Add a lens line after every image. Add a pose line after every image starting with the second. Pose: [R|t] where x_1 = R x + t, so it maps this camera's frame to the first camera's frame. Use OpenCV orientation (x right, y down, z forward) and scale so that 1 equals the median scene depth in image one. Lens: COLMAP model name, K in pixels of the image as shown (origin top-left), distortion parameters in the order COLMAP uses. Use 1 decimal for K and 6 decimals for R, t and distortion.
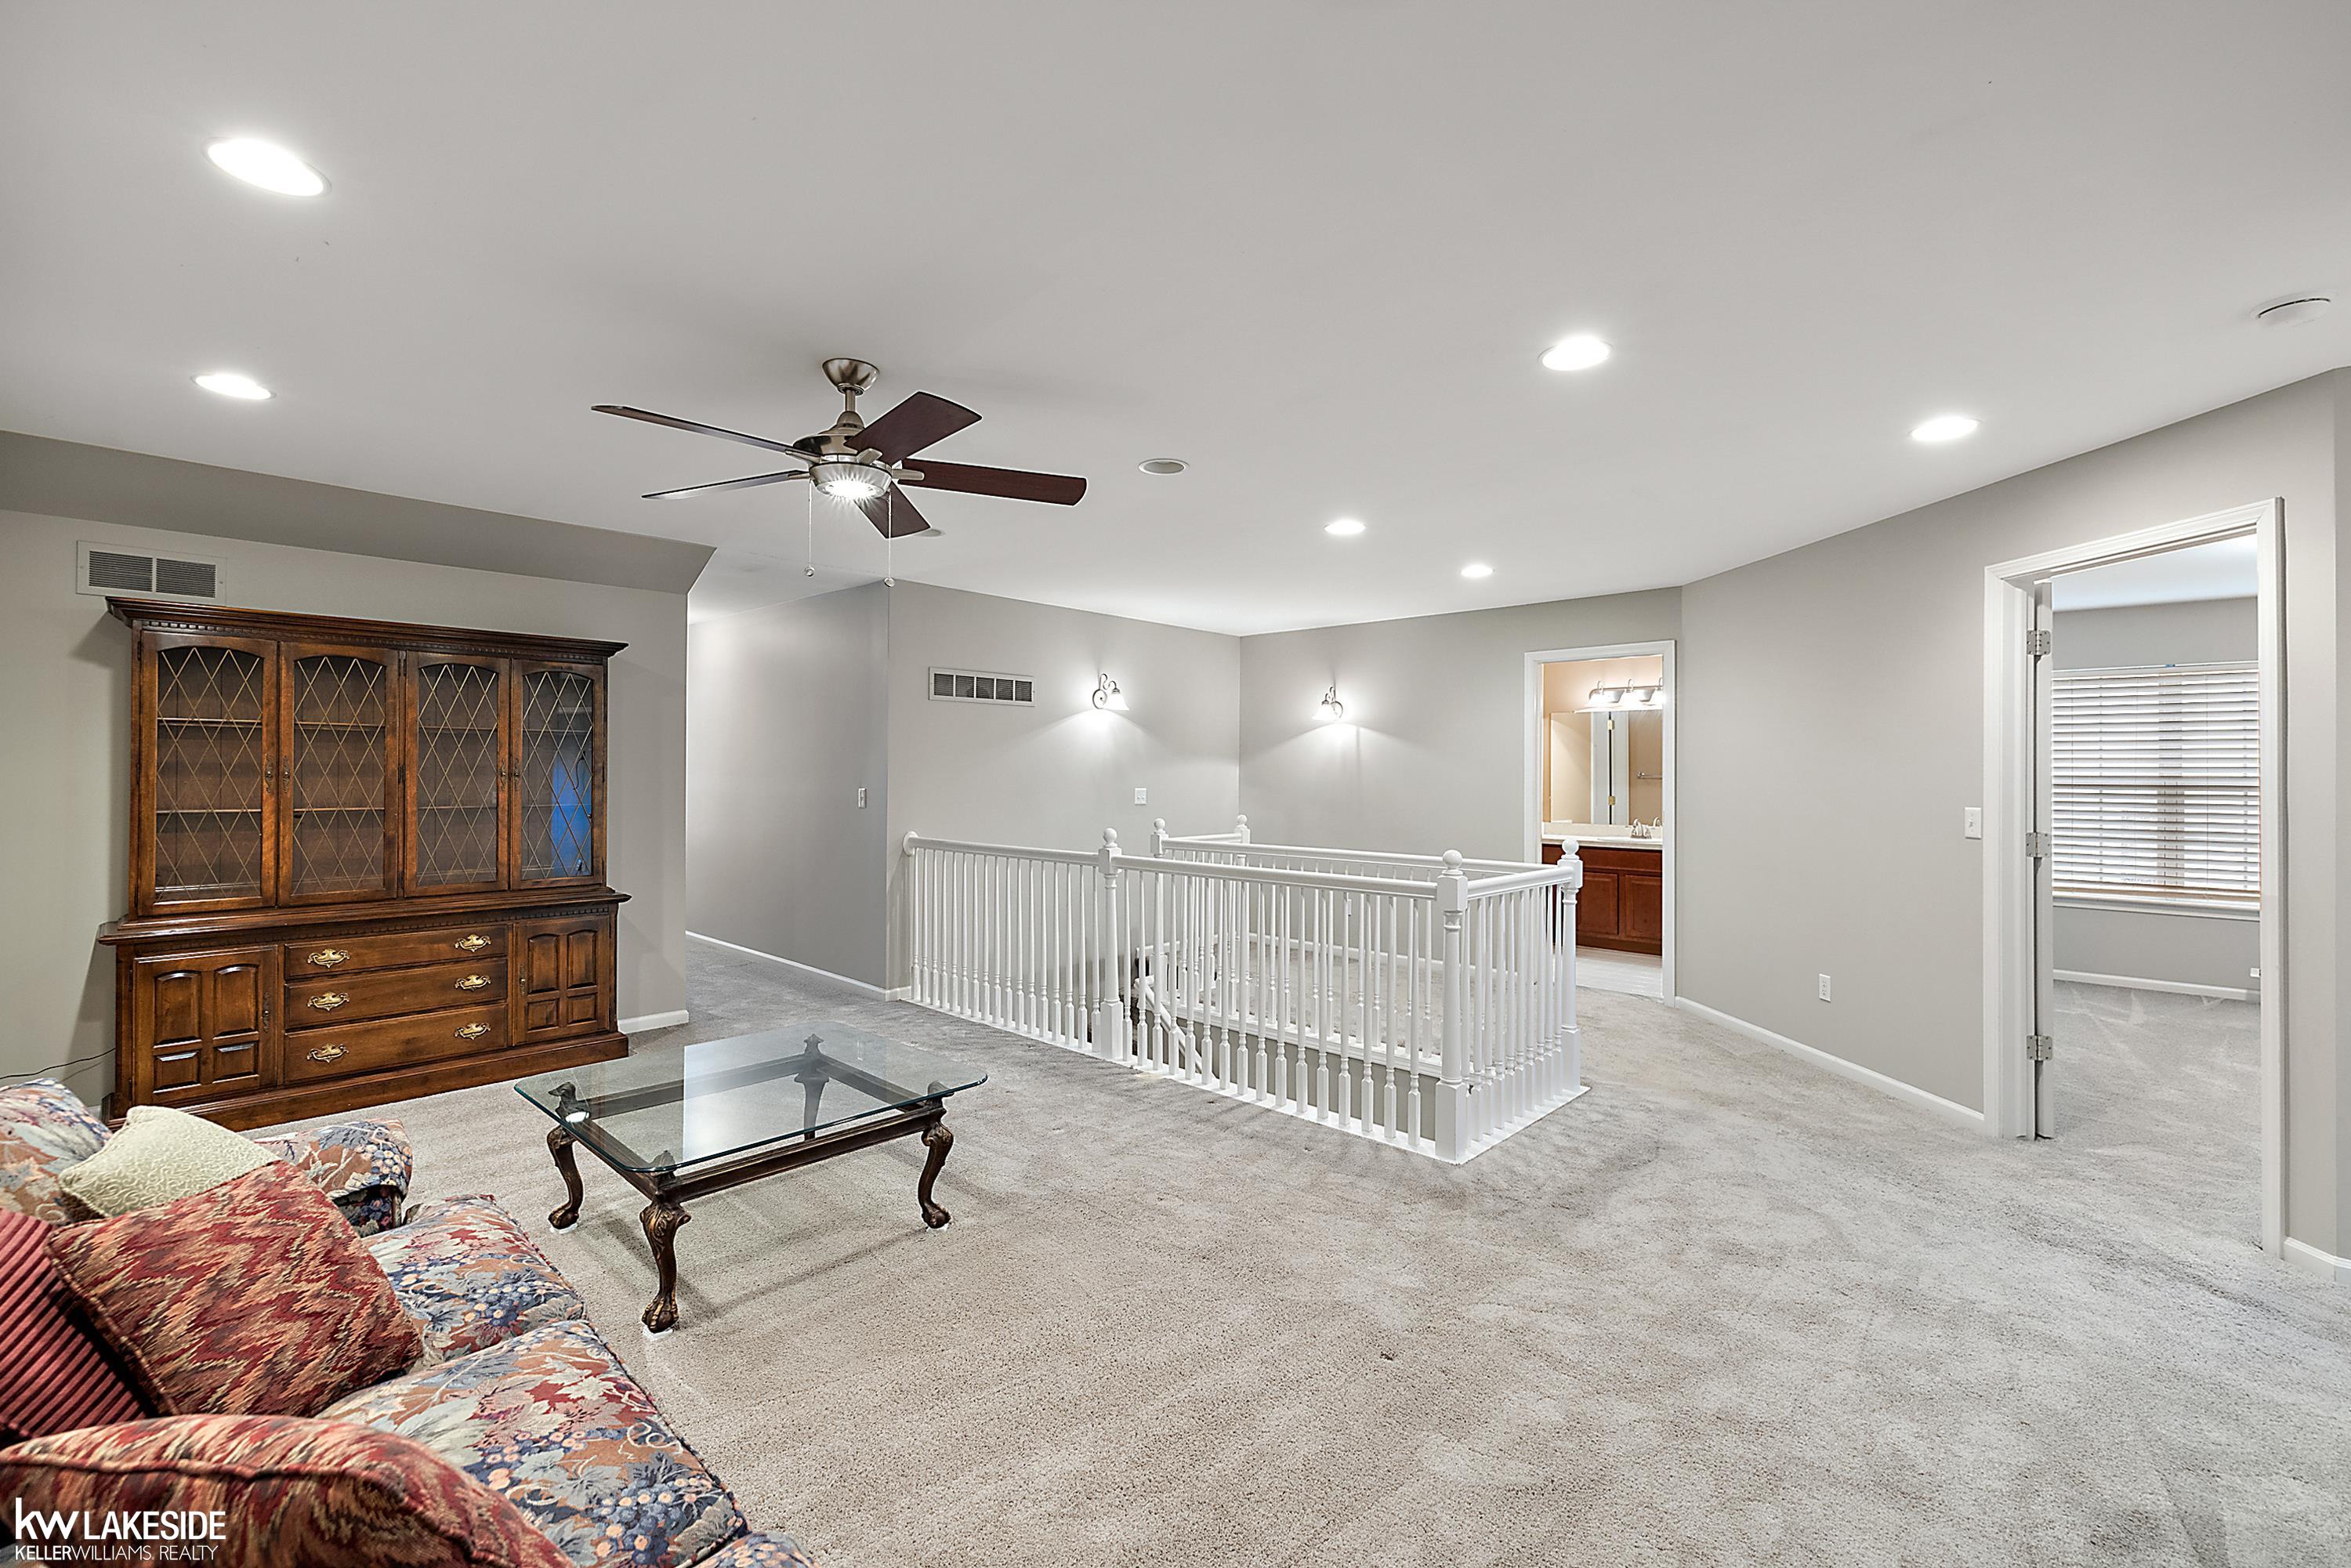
lens RADIAL K [[1002.5, 0, 1170.7], [0, 1002.5, 777.0], [0, 0, 1]] dist [0.006557, -0.000306]
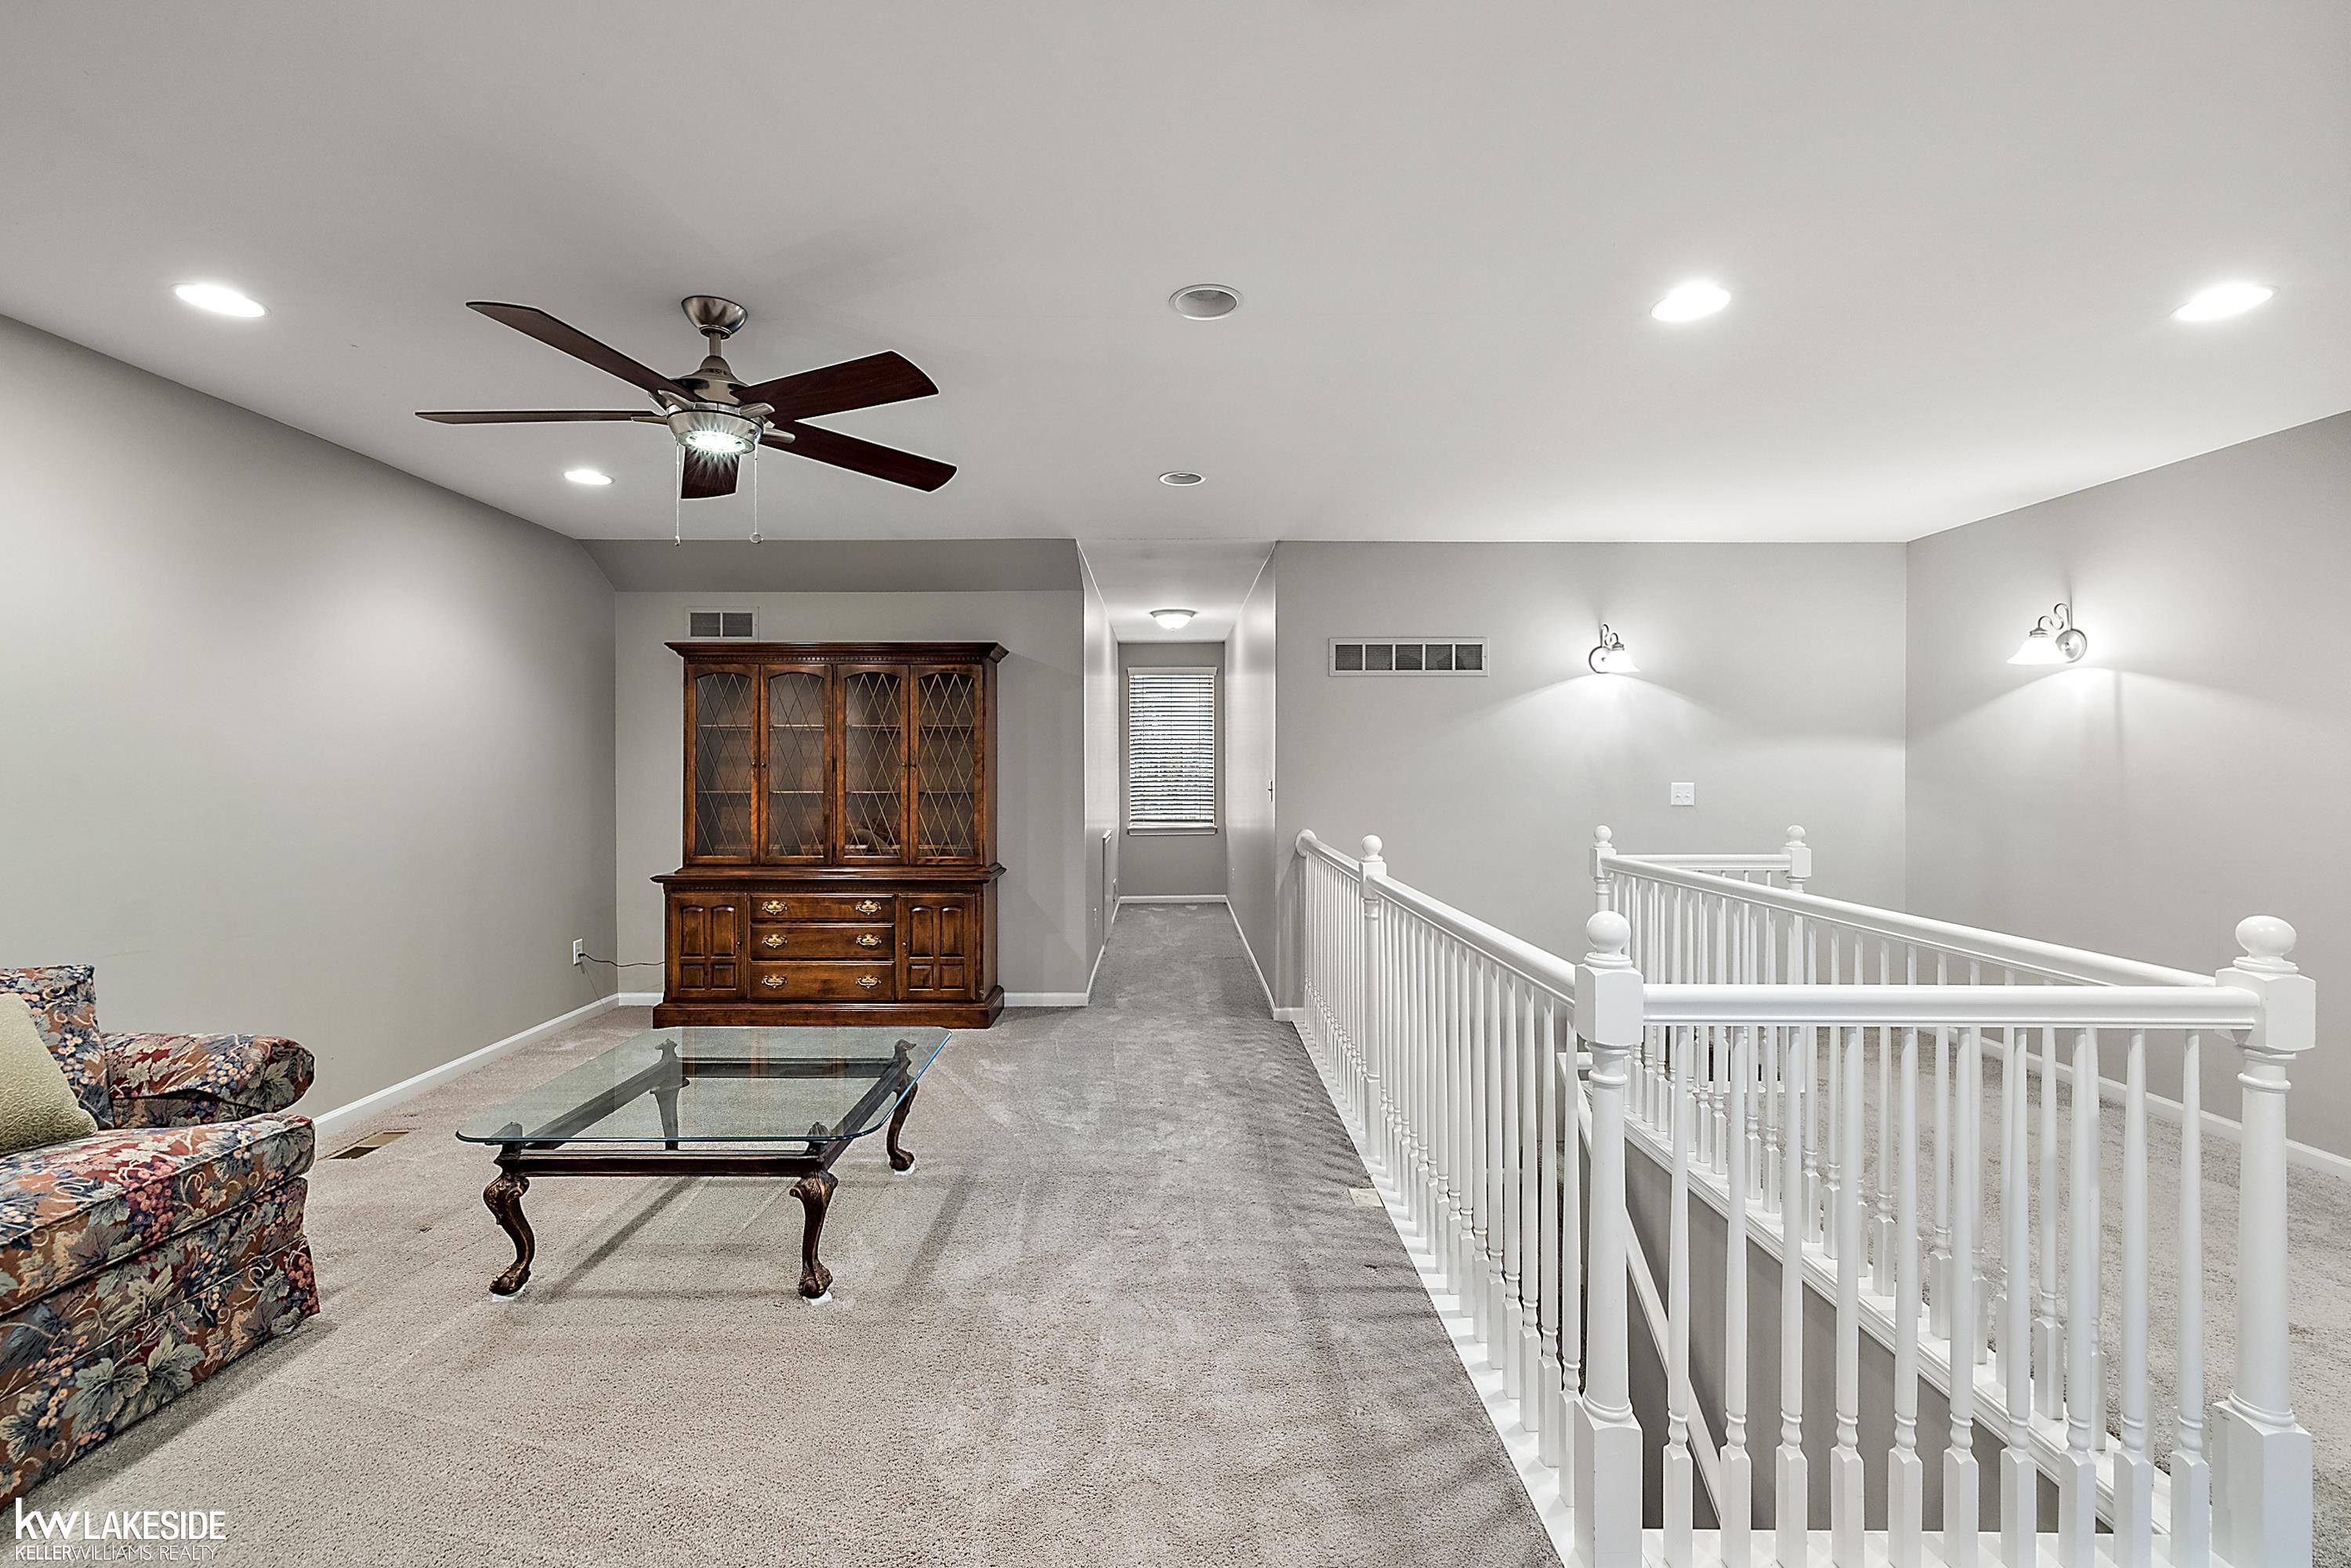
lens RADIAL K [[1002.5, 0, 1169.3], [0, 1002.5, 774.5], [0, 0, 1]] dist [0.006557, -0.000306]
pose [[0.681729, 0.001616, -0.731603, 0.404952], [0.000290, 0.999997, 0.002479, 0.005962], [0.731604, -0.001902, 0.681727, 0.445502]]
